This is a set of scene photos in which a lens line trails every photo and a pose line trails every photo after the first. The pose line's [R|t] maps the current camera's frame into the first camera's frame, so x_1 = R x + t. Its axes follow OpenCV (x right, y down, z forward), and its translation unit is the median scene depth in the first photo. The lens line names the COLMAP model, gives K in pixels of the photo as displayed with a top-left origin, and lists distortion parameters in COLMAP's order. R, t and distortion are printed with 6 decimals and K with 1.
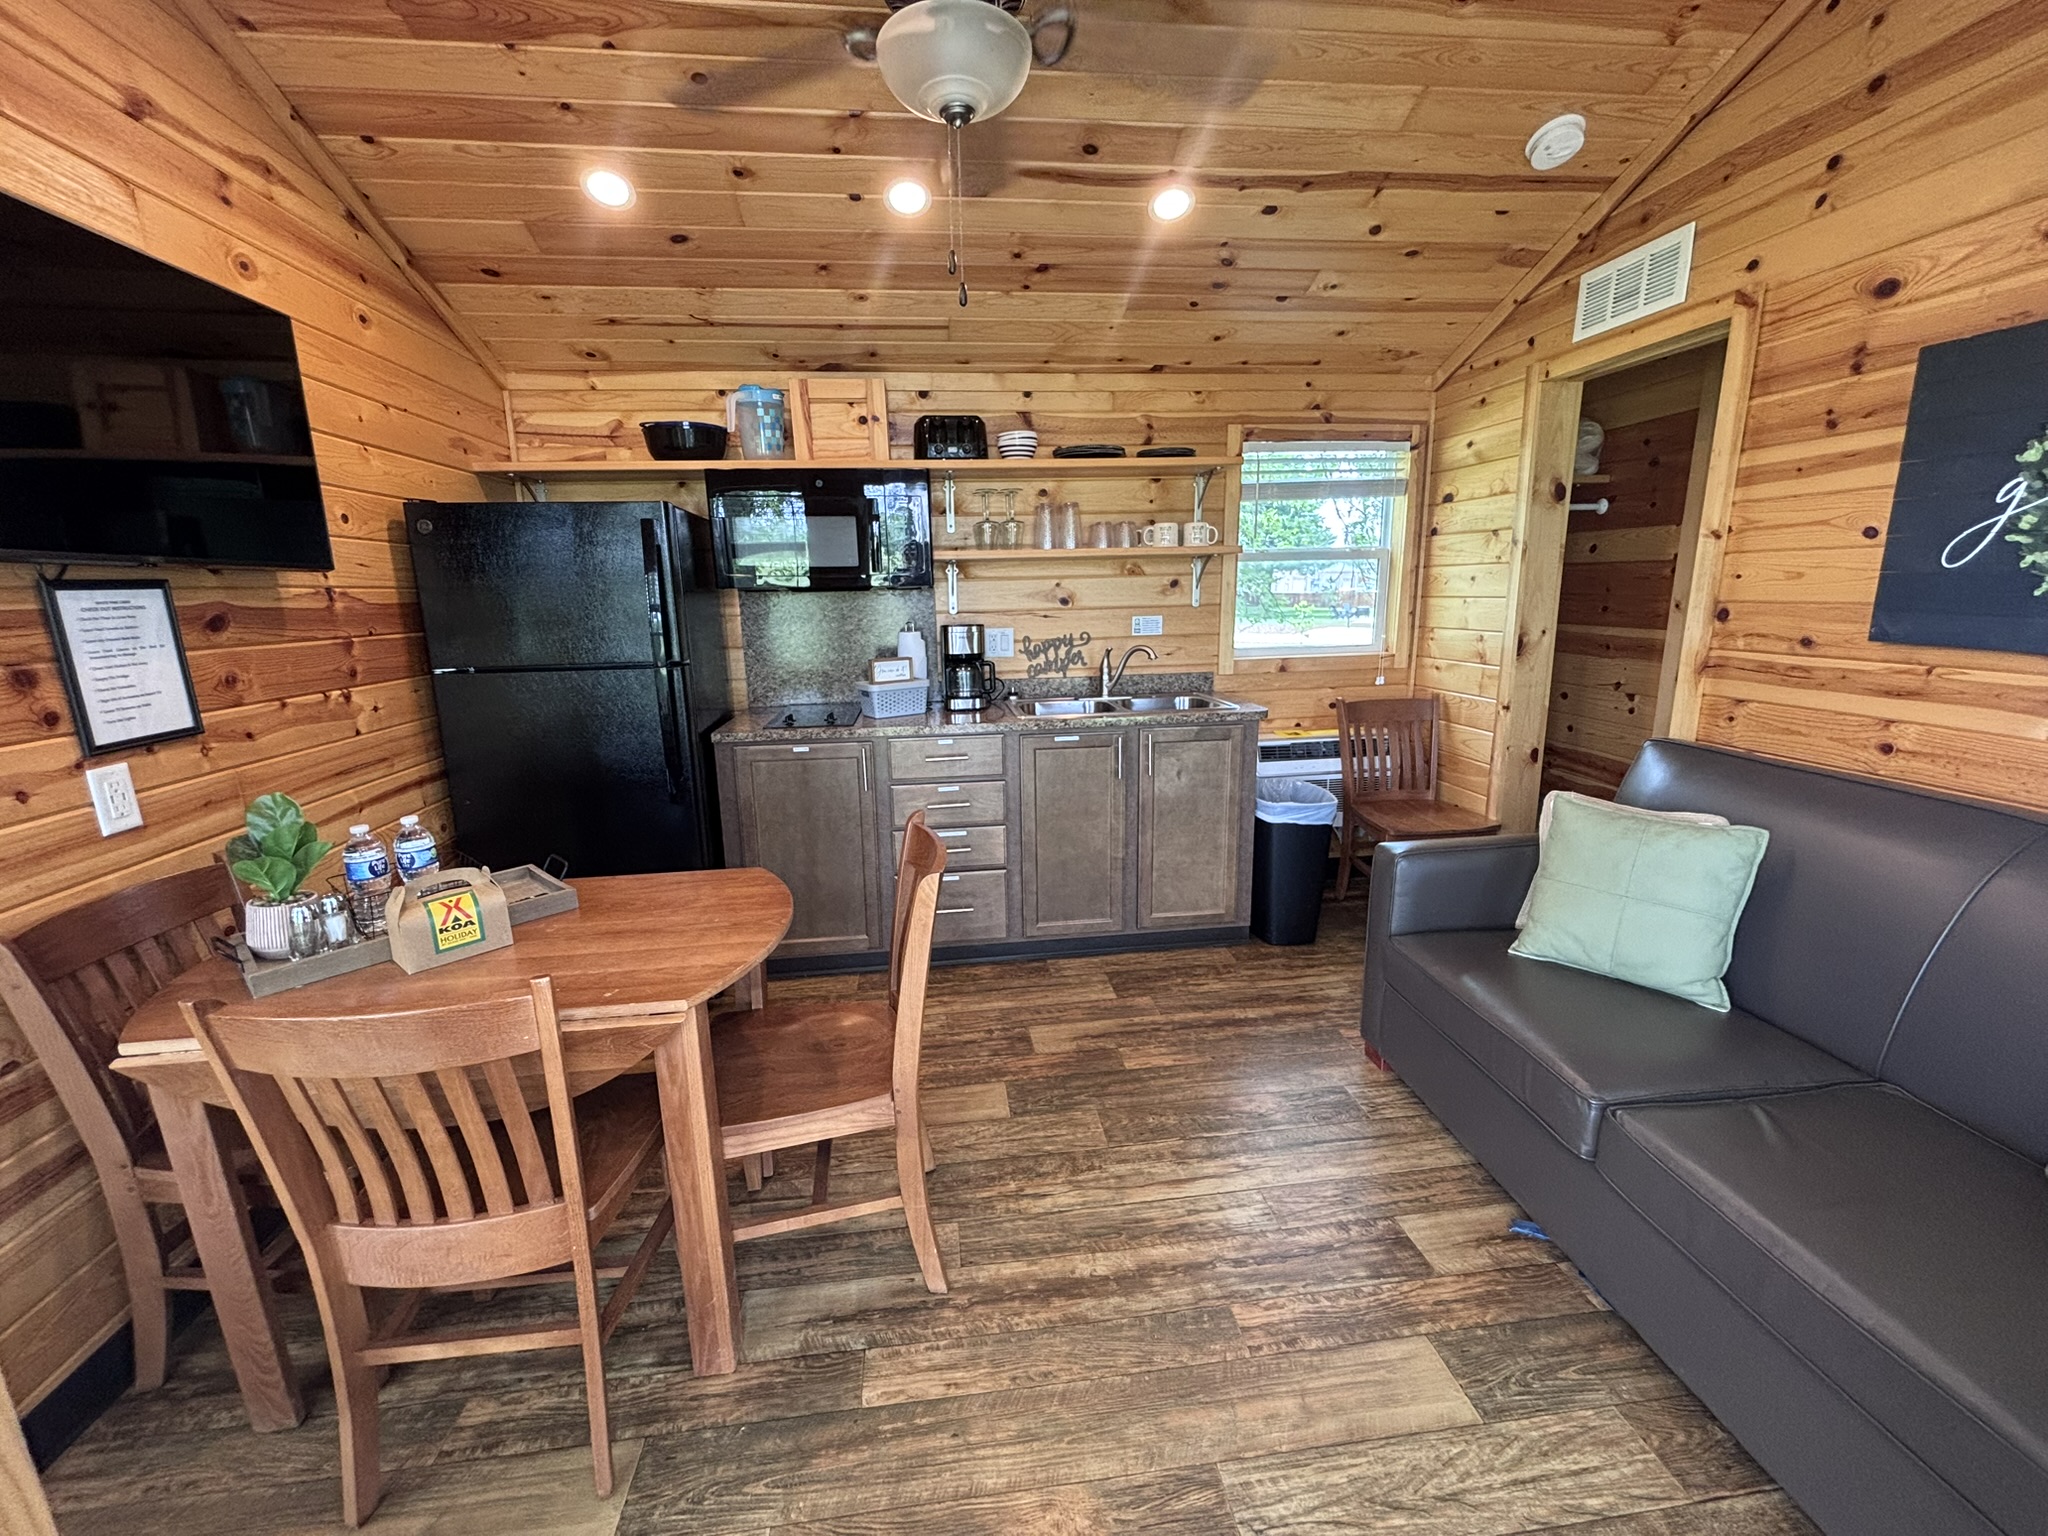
lens RADIAL K [[831.1, 0, 1027.6], [0, 831.1, 762.2], [0, 0, 1]] dist [-0.003116, -0.000124]
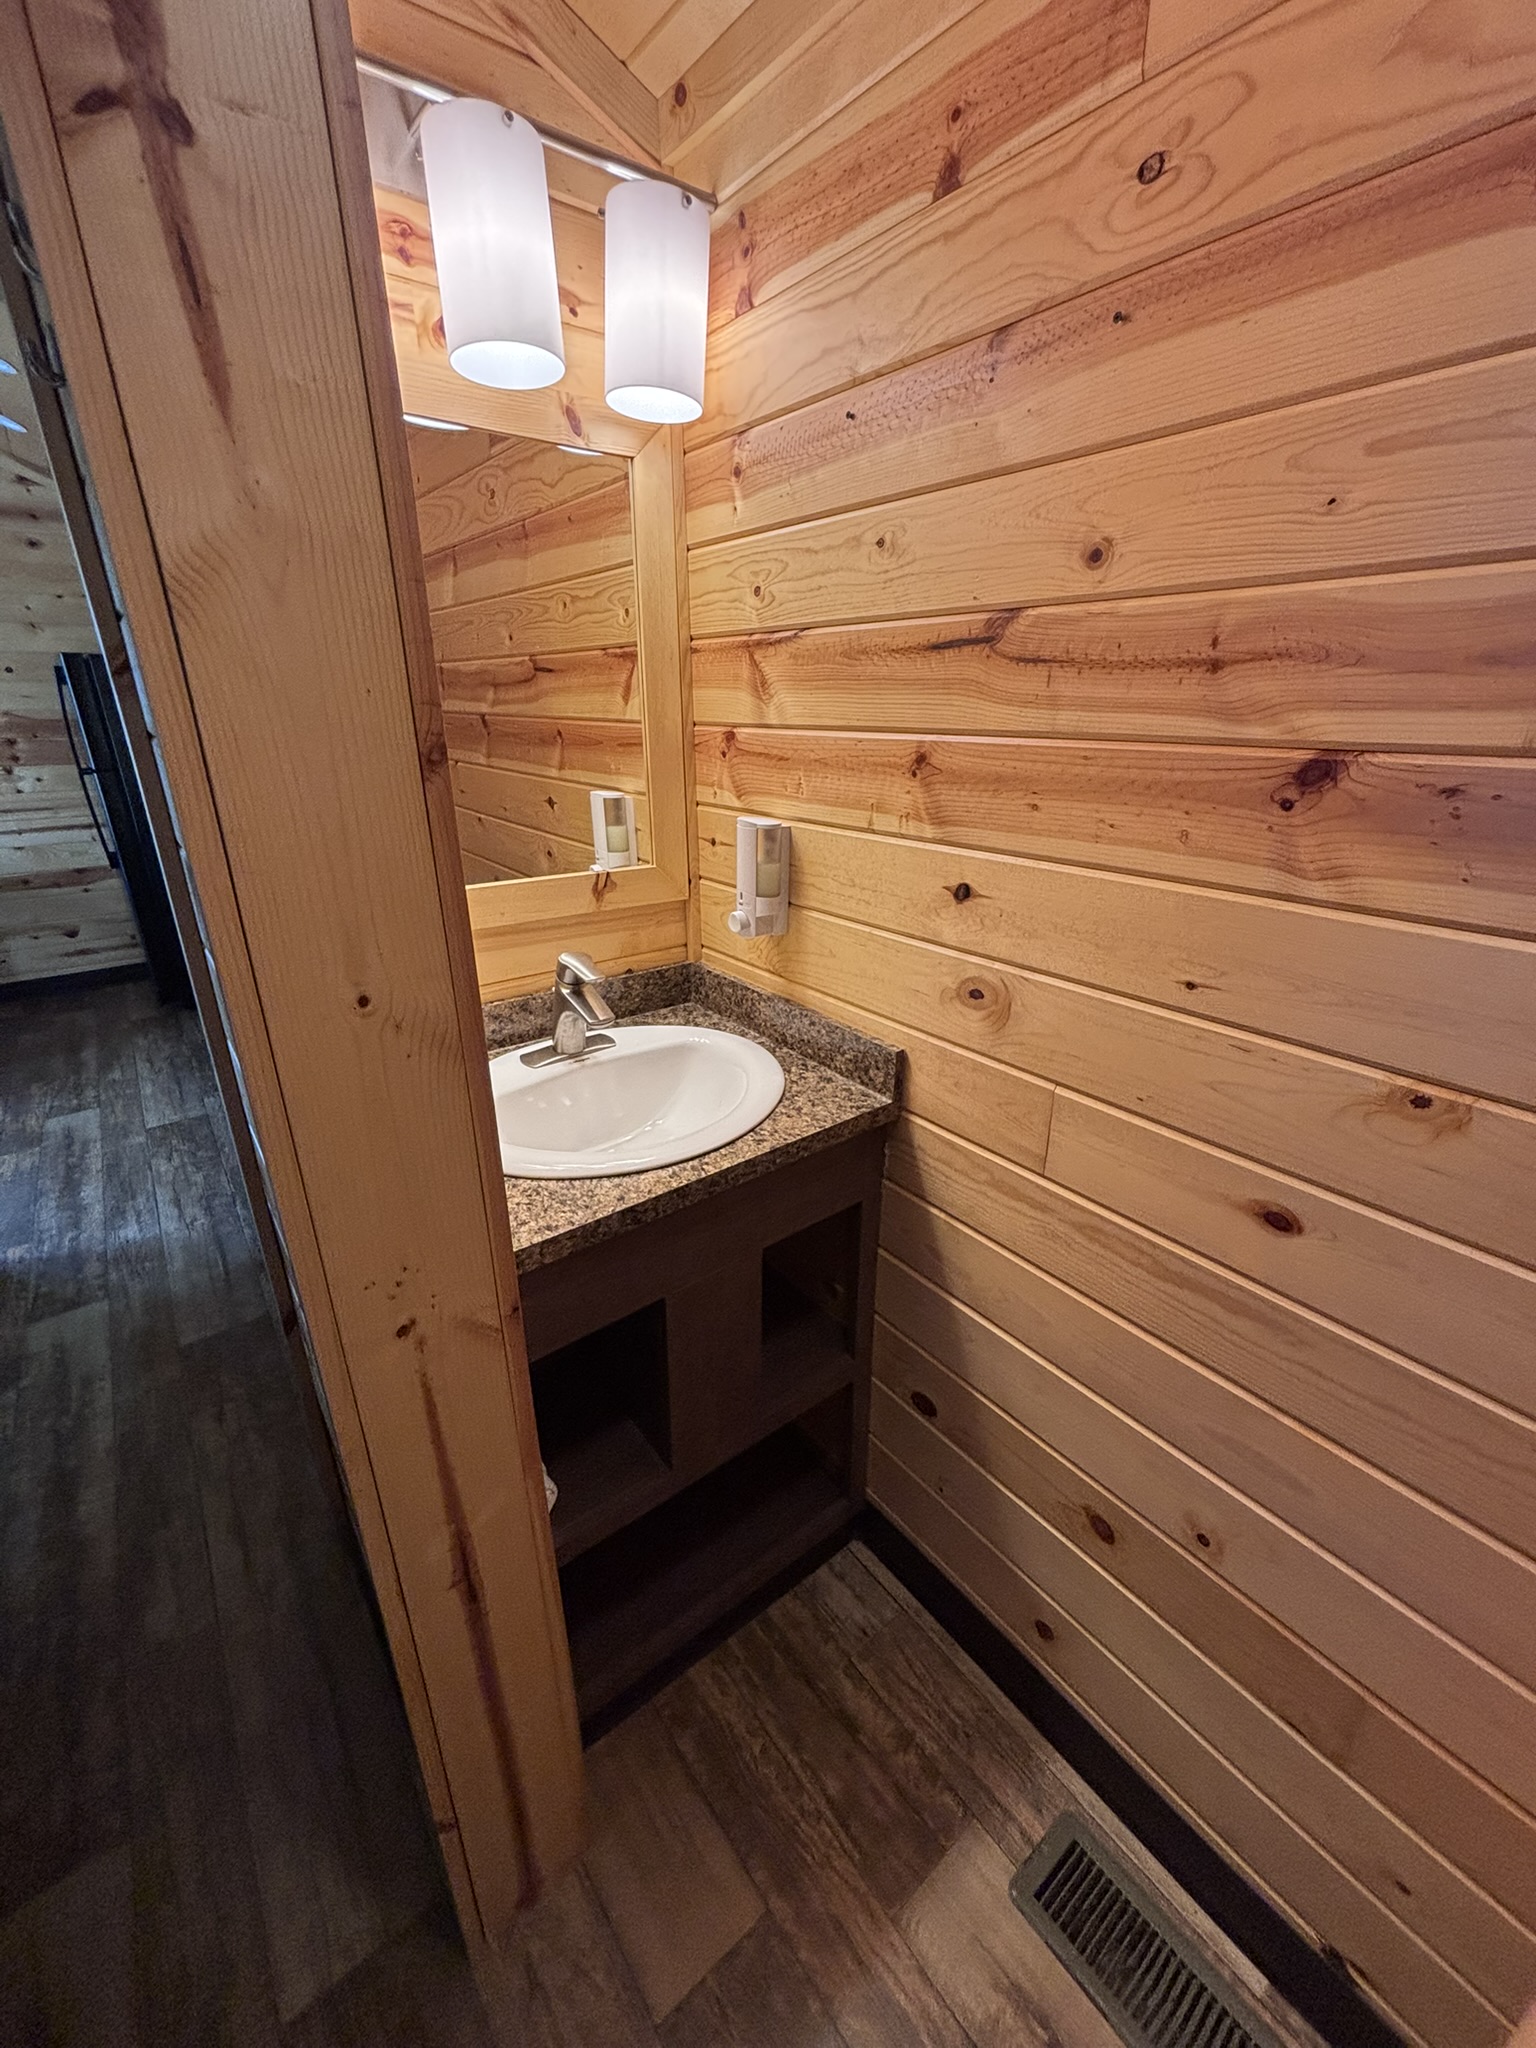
lens RADIAL K [[831.1, 0, 781.5], [0, 831.1, 1051.7], [0, 0, 1]] dist [-0.003116, -0.000124]
pose [[0.515935, 0.351253, -0.781302, 1.856465], [-0.199481, 0.936257, 0.289189, -0.396080], [0.833078, 0.006652, 0.553116, 1.511344]]
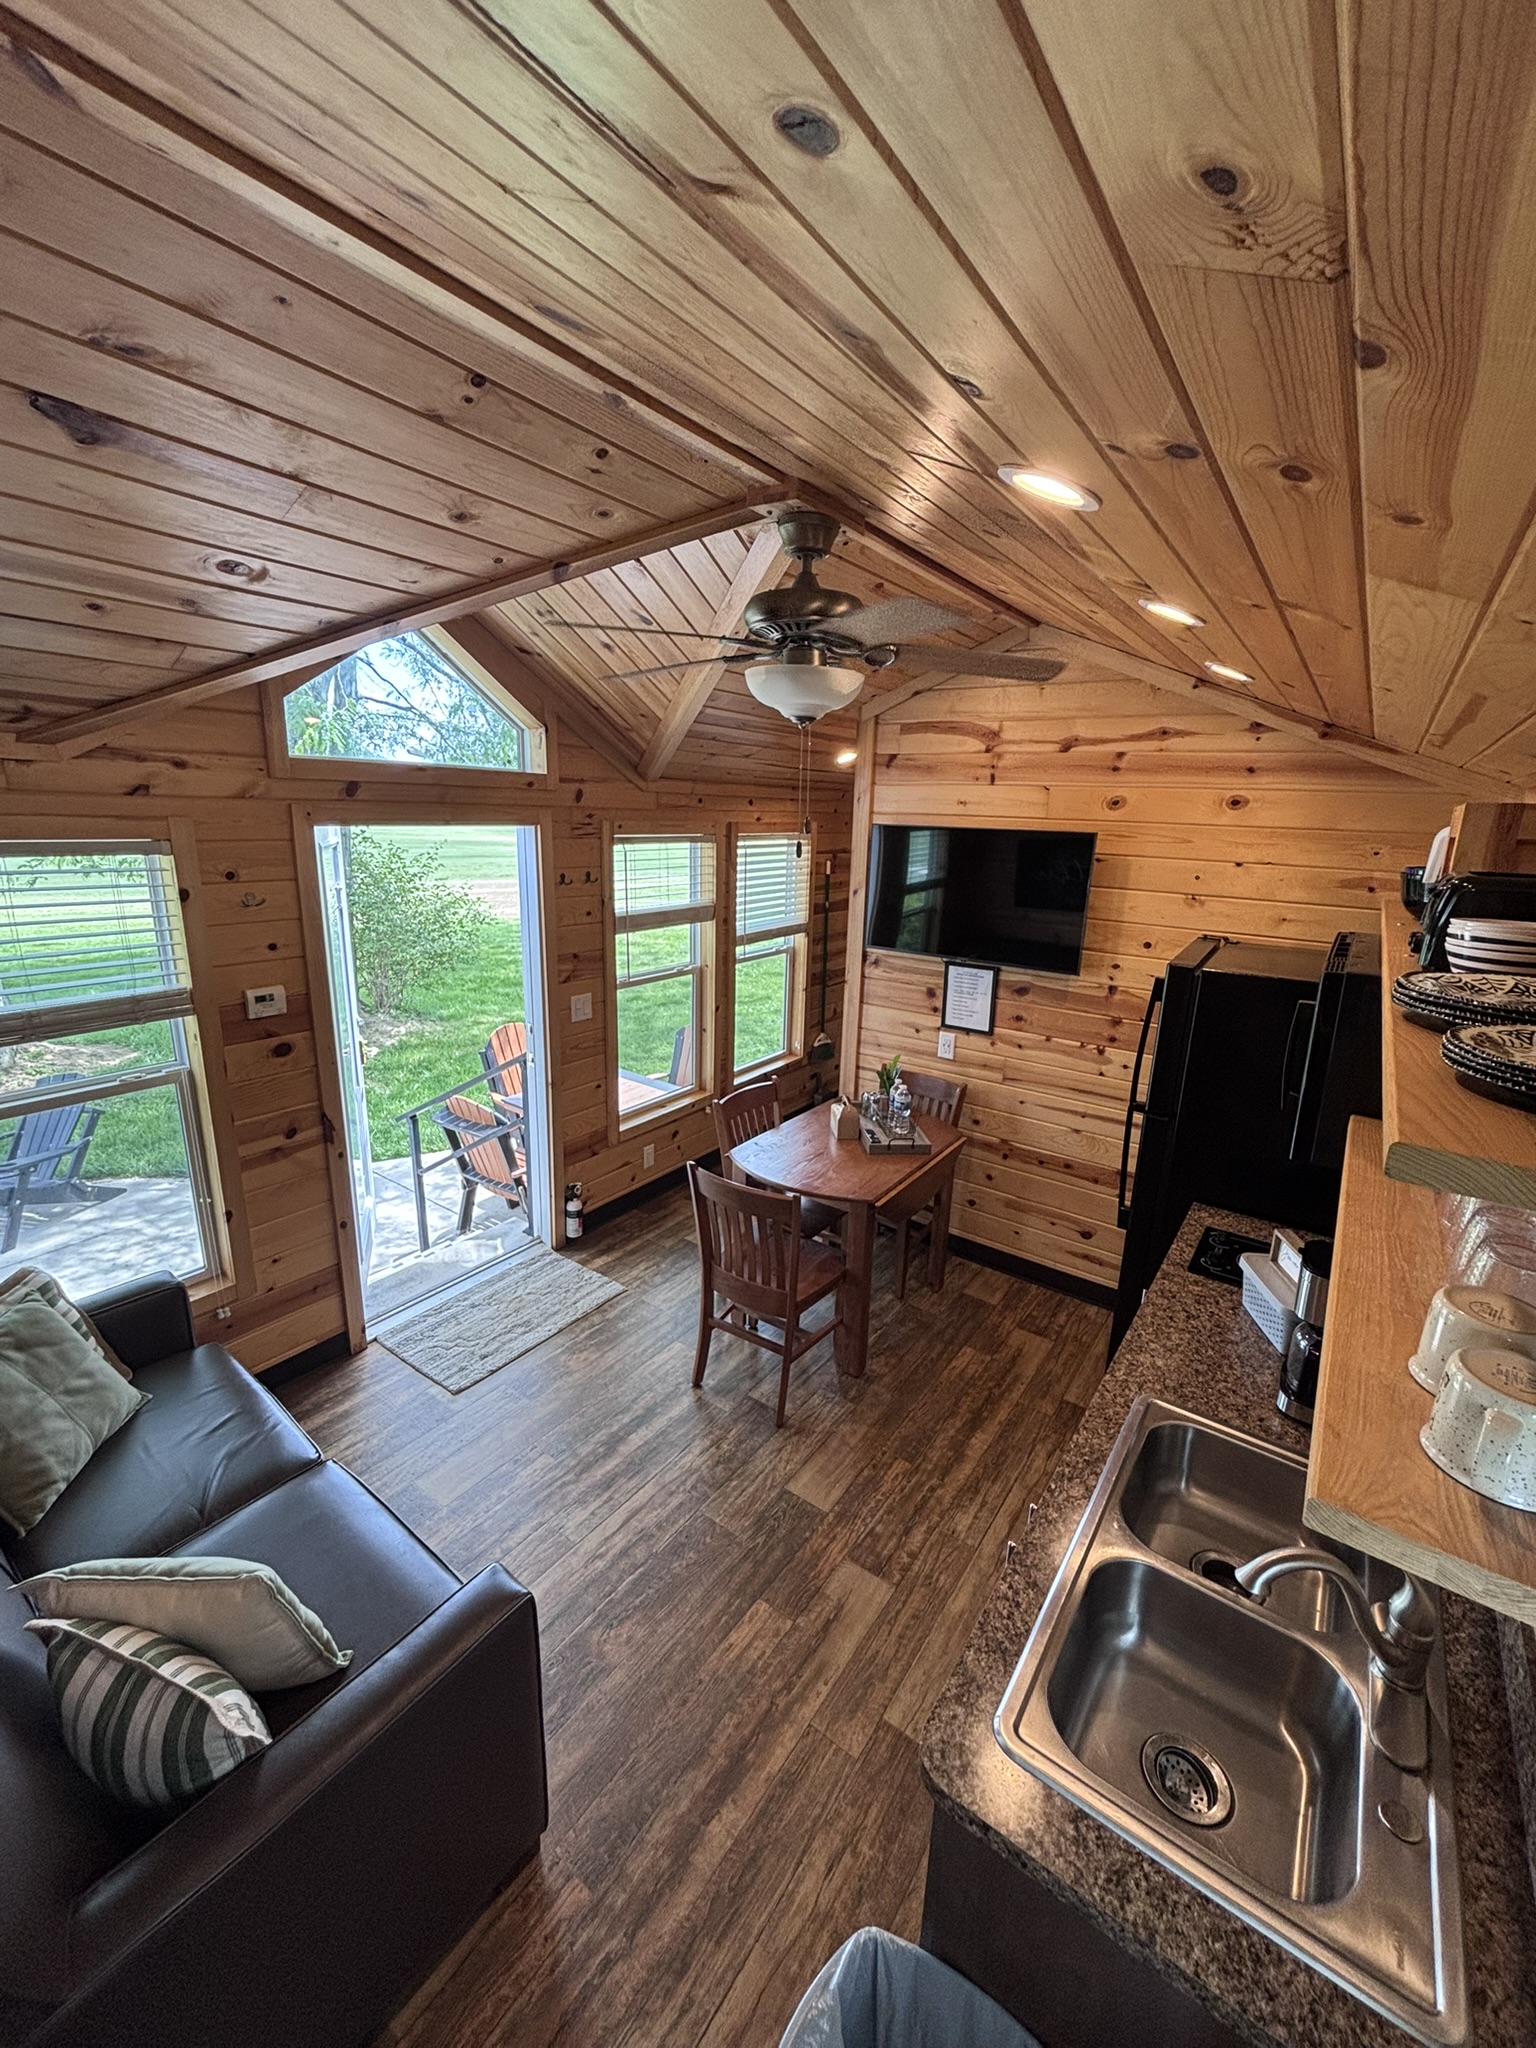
lens RADIAL K [[831.1, 0, 779.6], [0, 831.1, 1011.4], [0, 0, 1]] dist [-0.003116, -0.000124]
pose [[-0.675030, 0.180988, -0.715247, 0.771562], [-0.164946, 0.907885, 0.385406, -0.704079], [0.719116, 0.378138, -0.582996, 1.550543]]
